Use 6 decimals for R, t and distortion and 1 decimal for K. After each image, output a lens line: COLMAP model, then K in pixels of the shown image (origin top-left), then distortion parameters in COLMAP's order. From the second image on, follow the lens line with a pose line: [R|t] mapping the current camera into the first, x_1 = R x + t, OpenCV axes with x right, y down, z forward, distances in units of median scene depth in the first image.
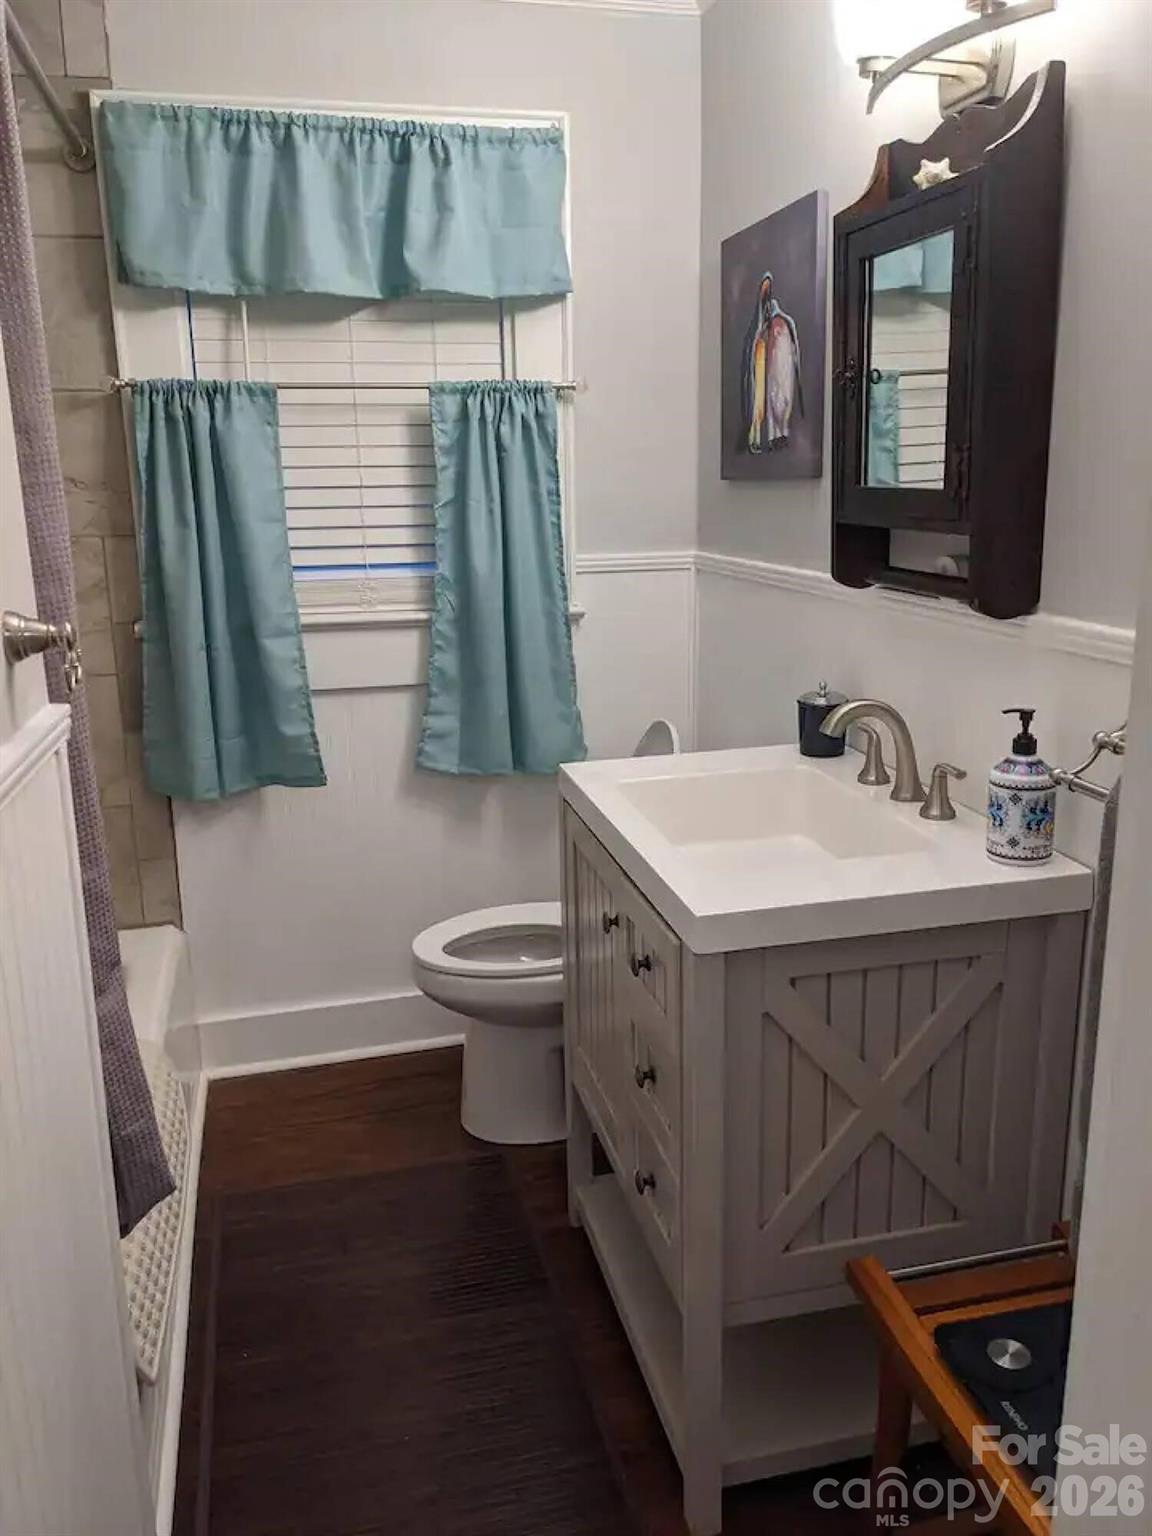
lens RADIAL K [[1196.6, 0, 576.0], [0, 1196.6, 768.0], [0, 0, 1]] dist [0.106406, -0.154867]
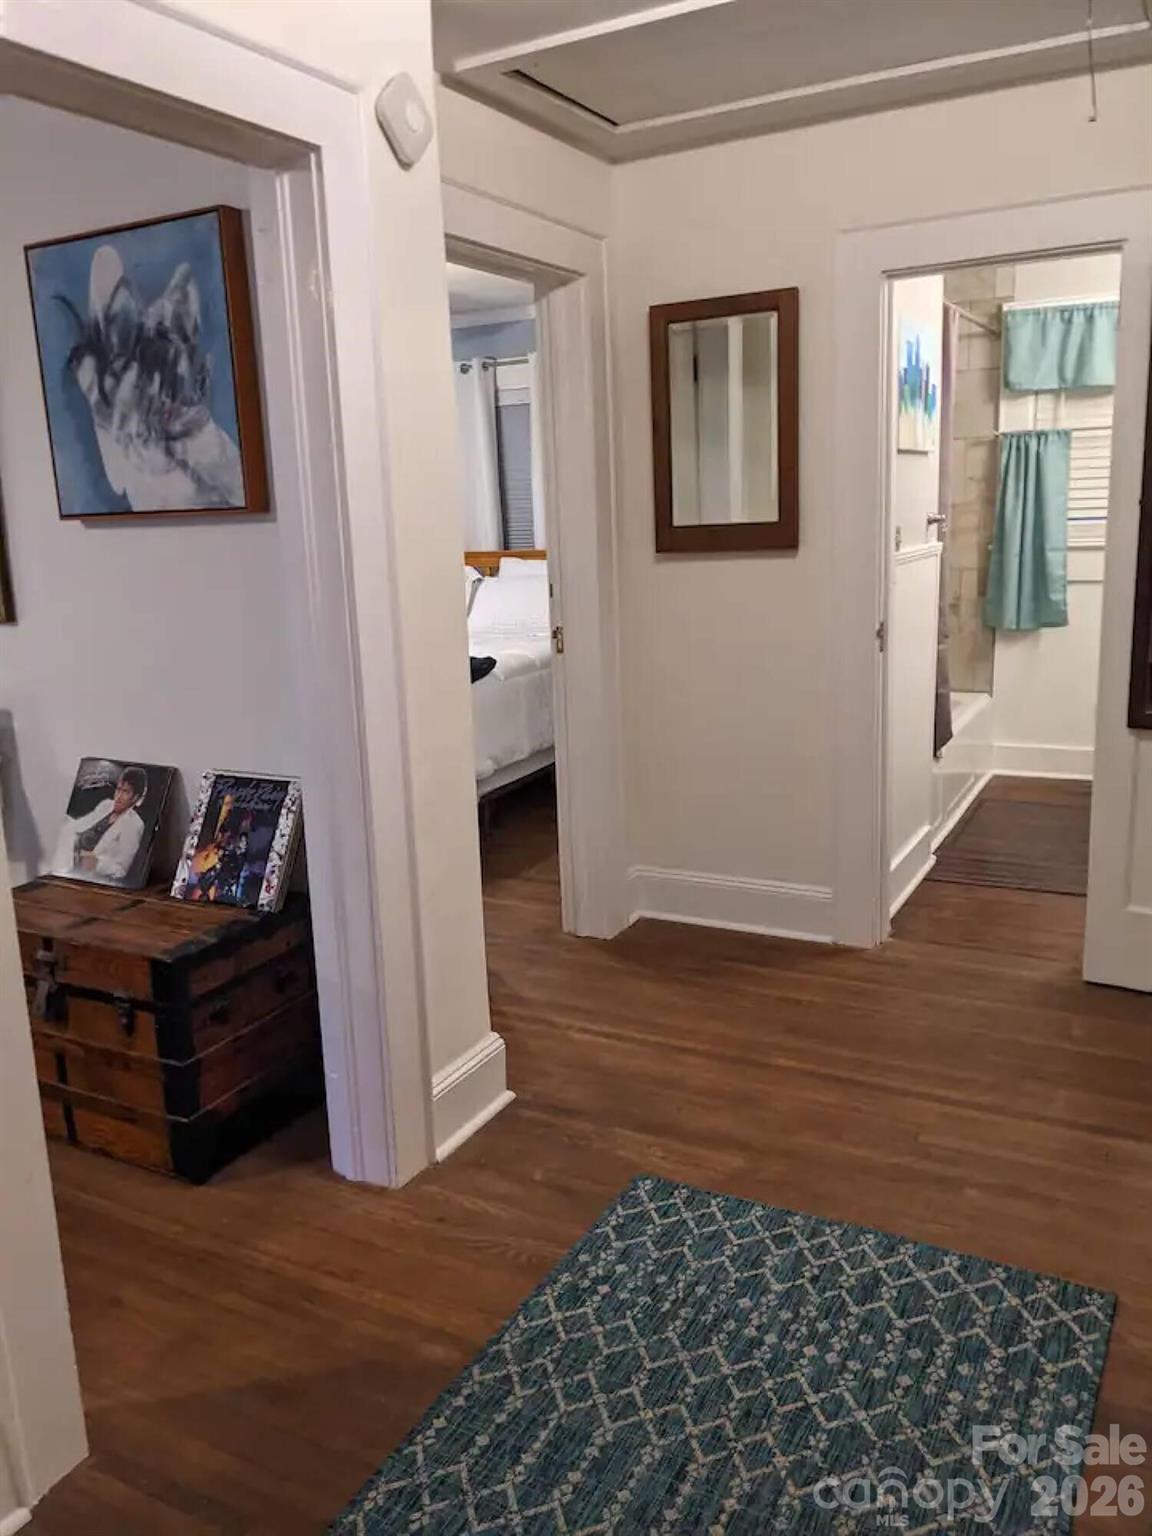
lens RADIAL K [[1219.2, 0, 576.0], [0, 1219.2, 768.0], [0, 0, 1]] dist [0.009512, -0.046940]
pose [[0.742865, 0.126977, -0.657288, 0.572436], [-0.136448, 0.989955, 0.037029, 0.298310], [0.655388, 0.062178, 0.752729, -1.098503]]
